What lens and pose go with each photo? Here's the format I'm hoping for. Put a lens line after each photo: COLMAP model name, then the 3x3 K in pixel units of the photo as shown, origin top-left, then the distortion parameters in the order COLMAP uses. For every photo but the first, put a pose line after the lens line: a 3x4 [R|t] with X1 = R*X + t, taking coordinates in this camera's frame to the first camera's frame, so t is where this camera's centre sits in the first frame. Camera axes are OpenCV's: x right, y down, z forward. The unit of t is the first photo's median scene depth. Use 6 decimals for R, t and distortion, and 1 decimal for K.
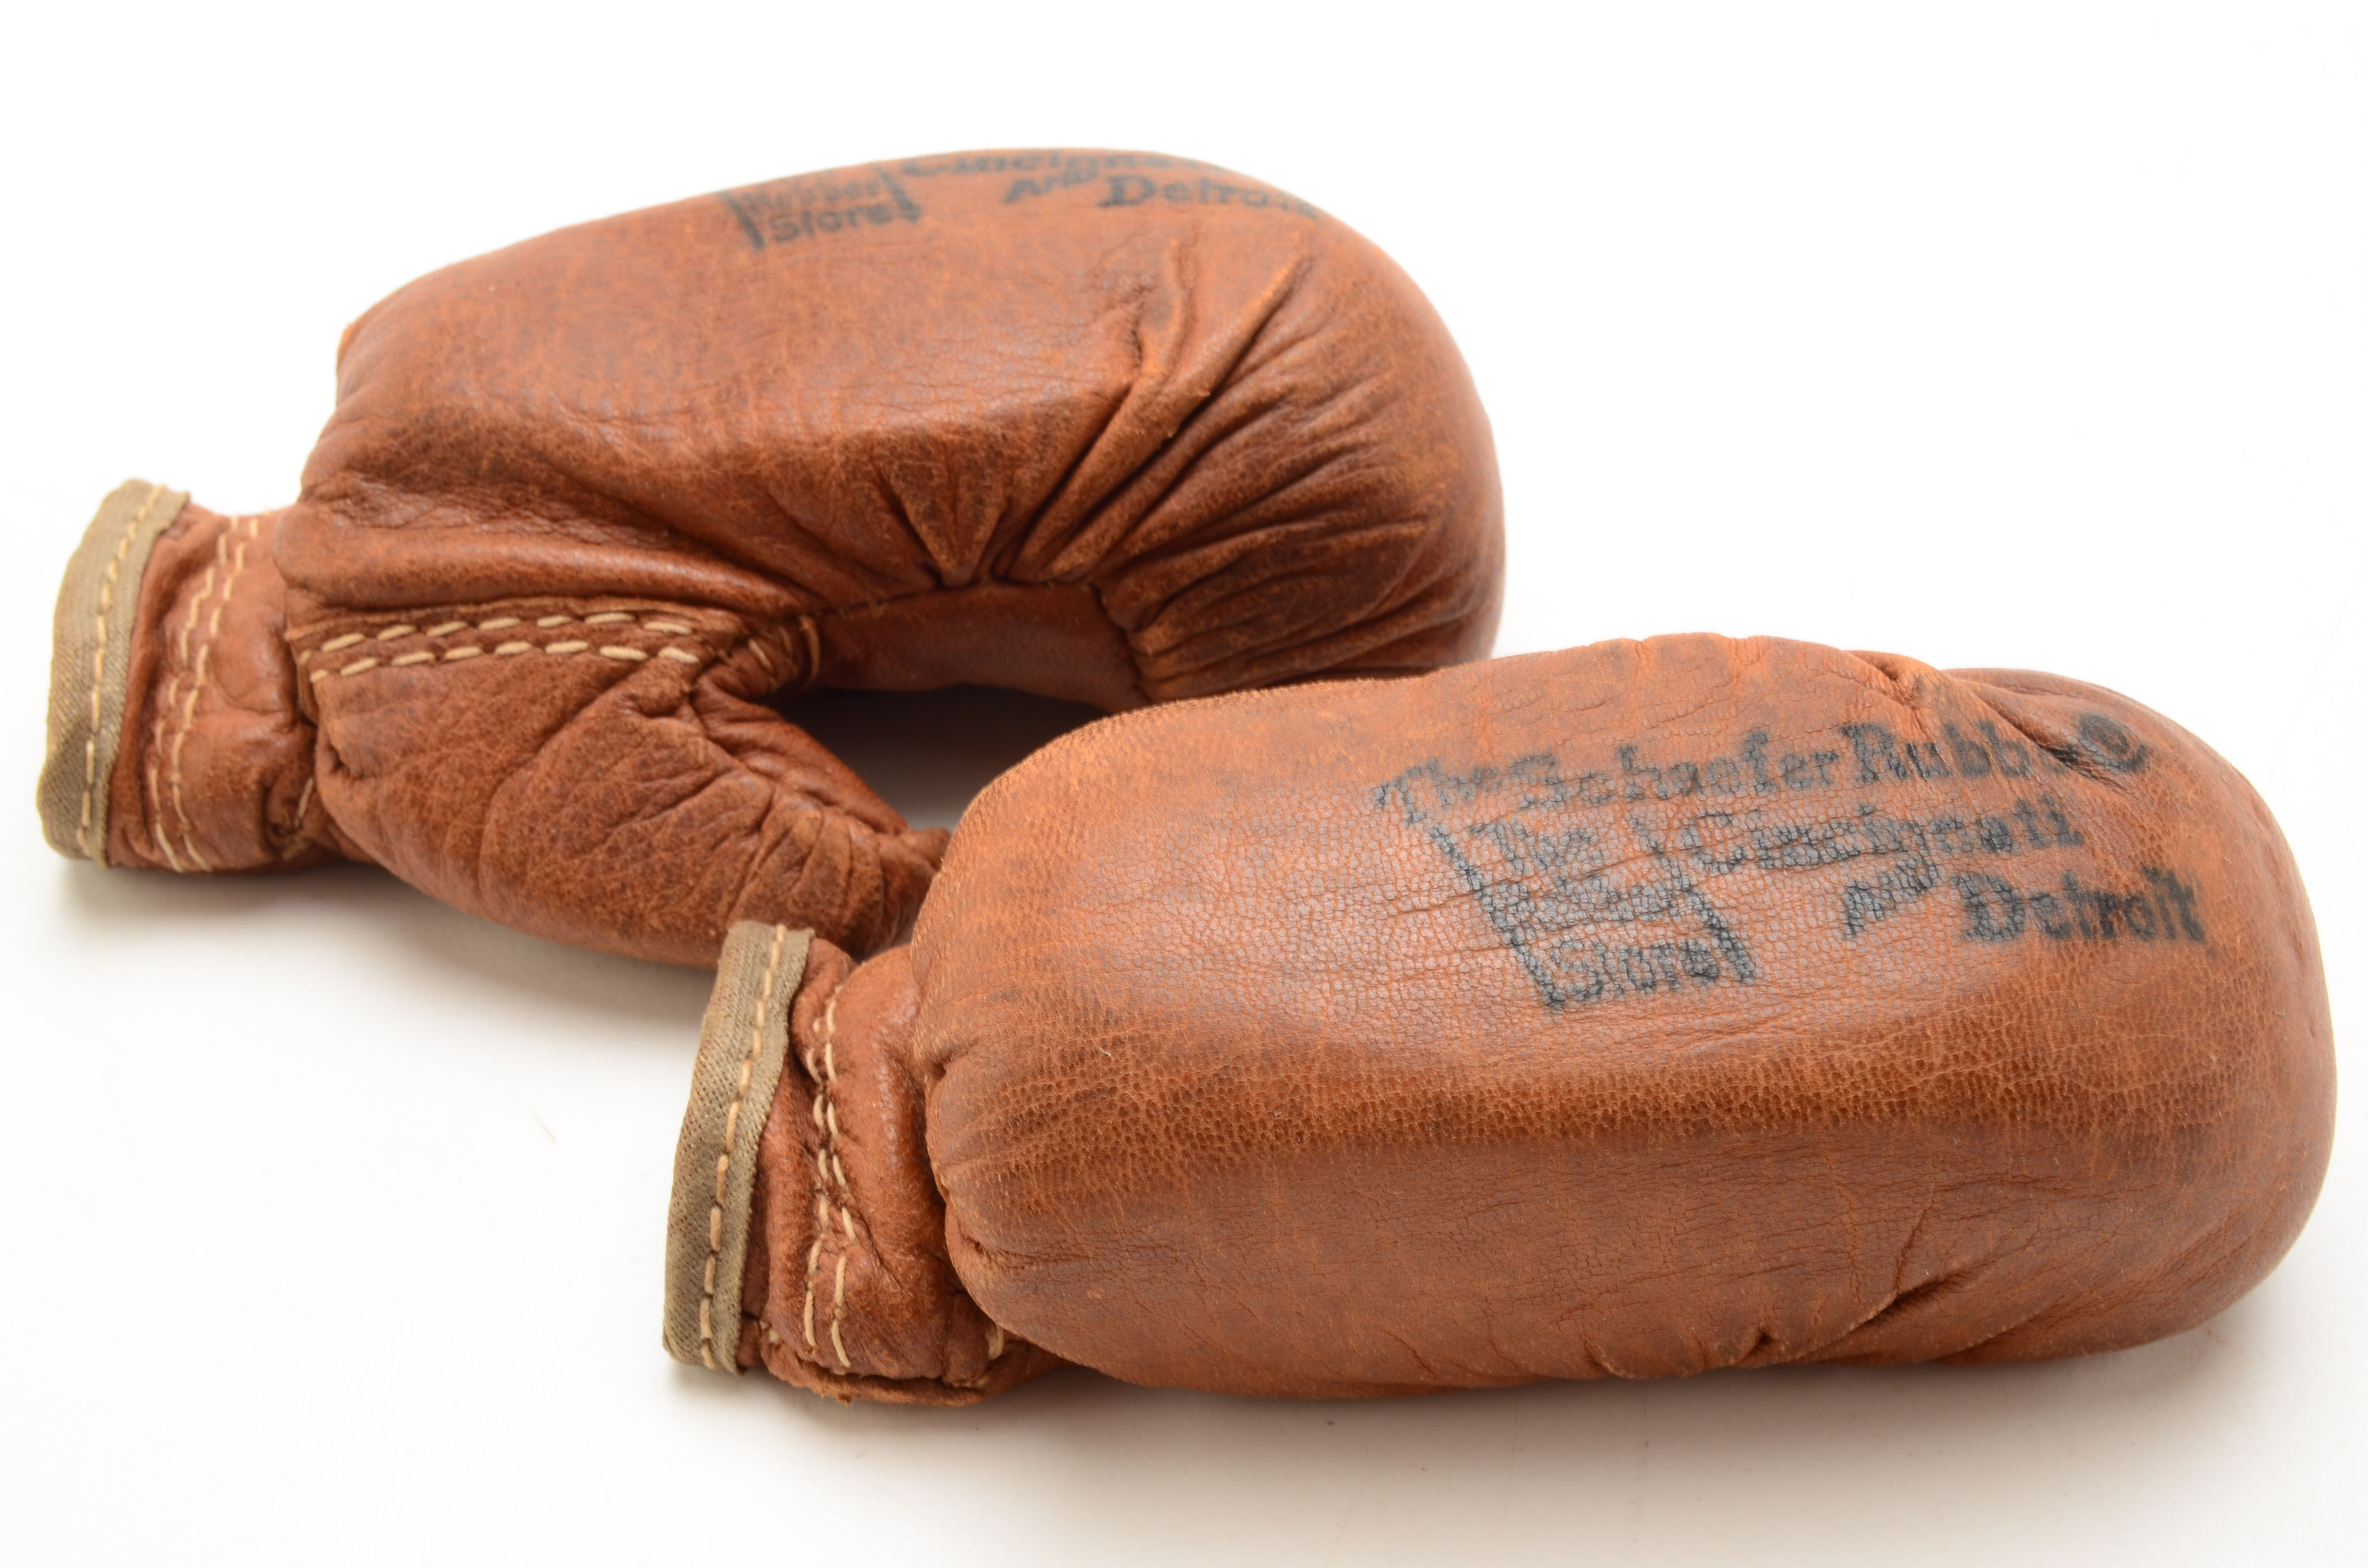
lens RADIAL K [[3735.9, 0, 1176.2], [0, 3735.9, 712.4], [0, 0, 1]] dist [-0.048625, 0.000000]
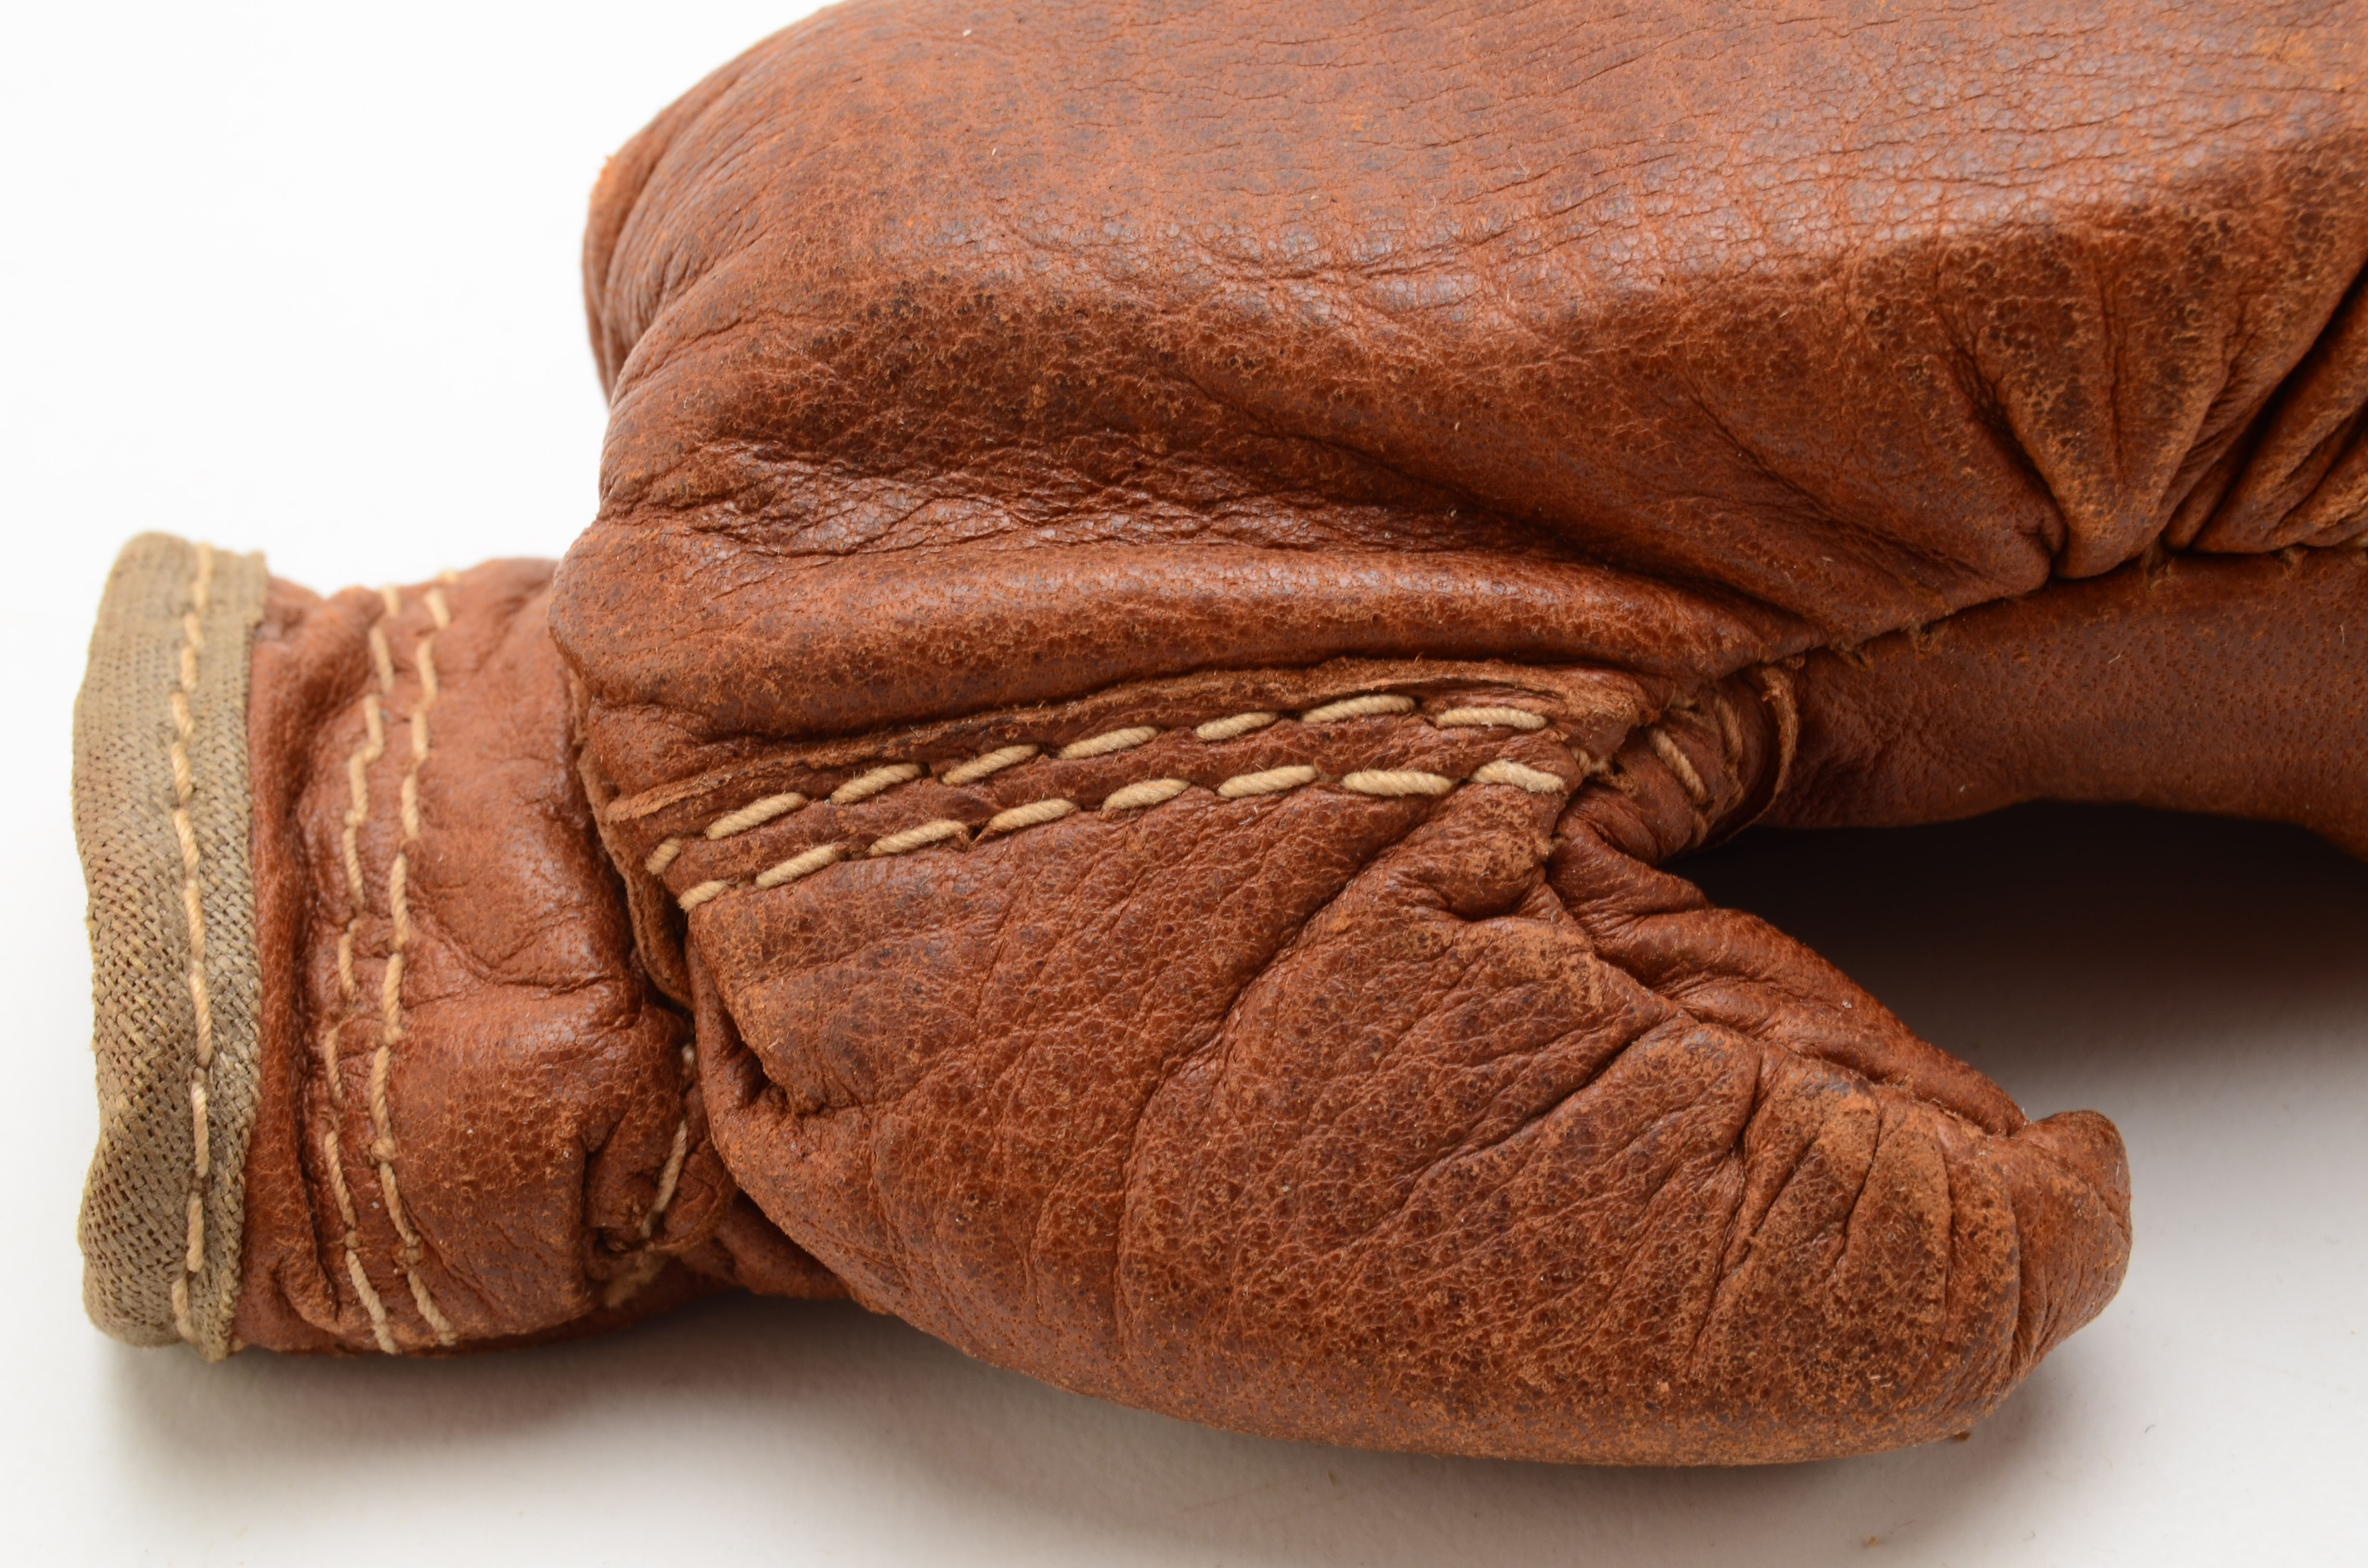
lens RADIAL K [[5645.5, 0, 1184.3], [0, 5645.5, 786.6], [0, 0, 1]] dist [0.040057, 0.000000]
pose [[0.996368, -0.084958, 0.005785, -0.176405], [0.085104, 0.995813, -0.033374, 0.005126], [-0.002926, 0.033745, 0.999426, 0.317577]]
